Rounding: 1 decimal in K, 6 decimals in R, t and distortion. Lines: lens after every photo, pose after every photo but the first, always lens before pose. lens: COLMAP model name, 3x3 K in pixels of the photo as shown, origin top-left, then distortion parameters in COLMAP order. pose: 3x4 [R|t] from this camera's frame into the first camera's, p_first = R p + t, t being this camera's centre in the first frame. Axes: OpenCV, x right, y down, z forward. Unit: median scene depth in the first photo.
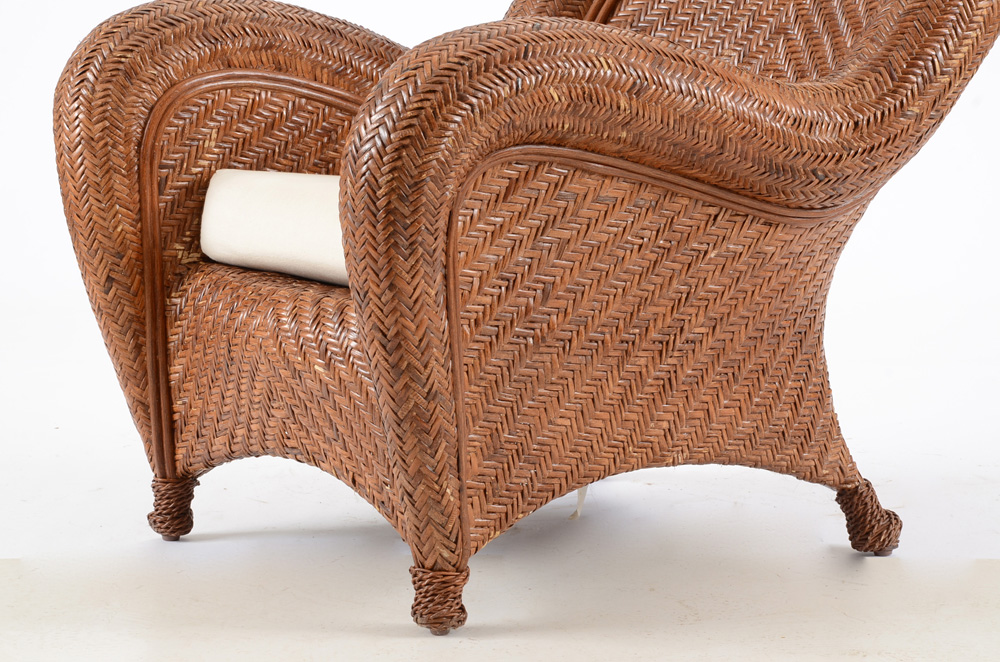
lens RADIAL K [[2924.7, 0, 505.1], [0, 2924.7, 334.5], [0, 0, 1]] dist [0.798134, 0.000000]
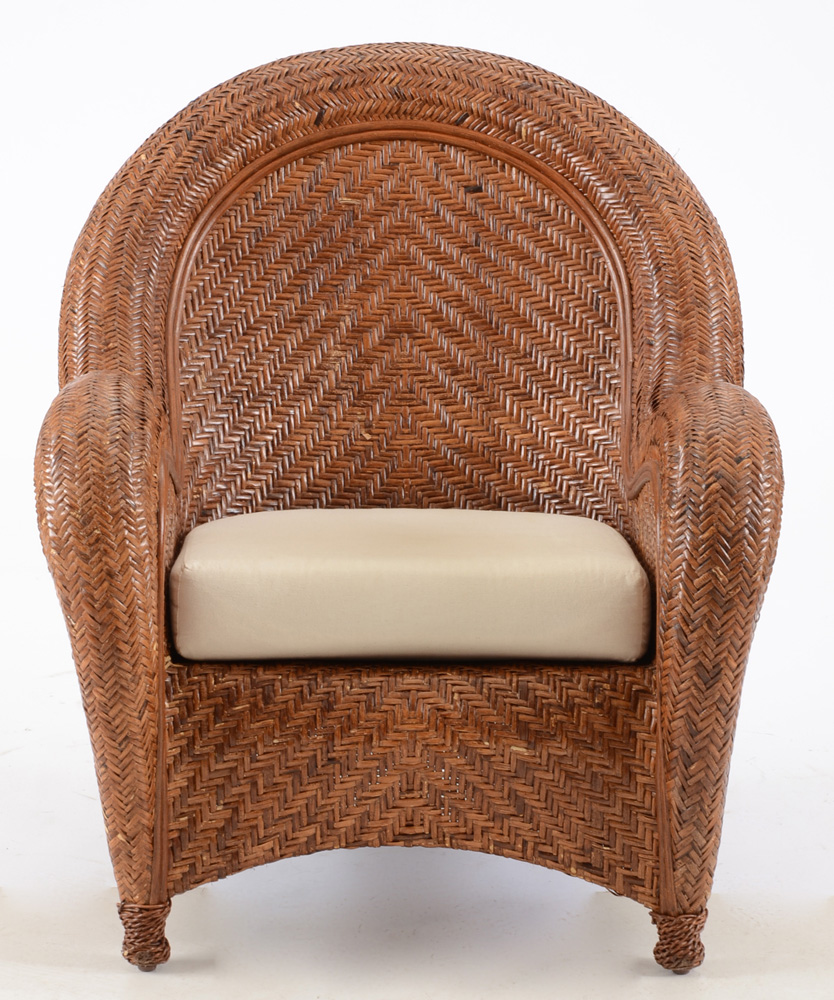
lens RADIAL K [[3969.1, 0, 410.4], [0, 3969.1, 509.1], [0, 0, 1]] dist [0.826151, 0.000000]
pose [[0.556783, -0.165938, 0.813915, -1.097424], [0.104522, 0.986051, 0.129532, -0.232418], [-0.824056, 0.012951, 0.566360, 0.234742]]
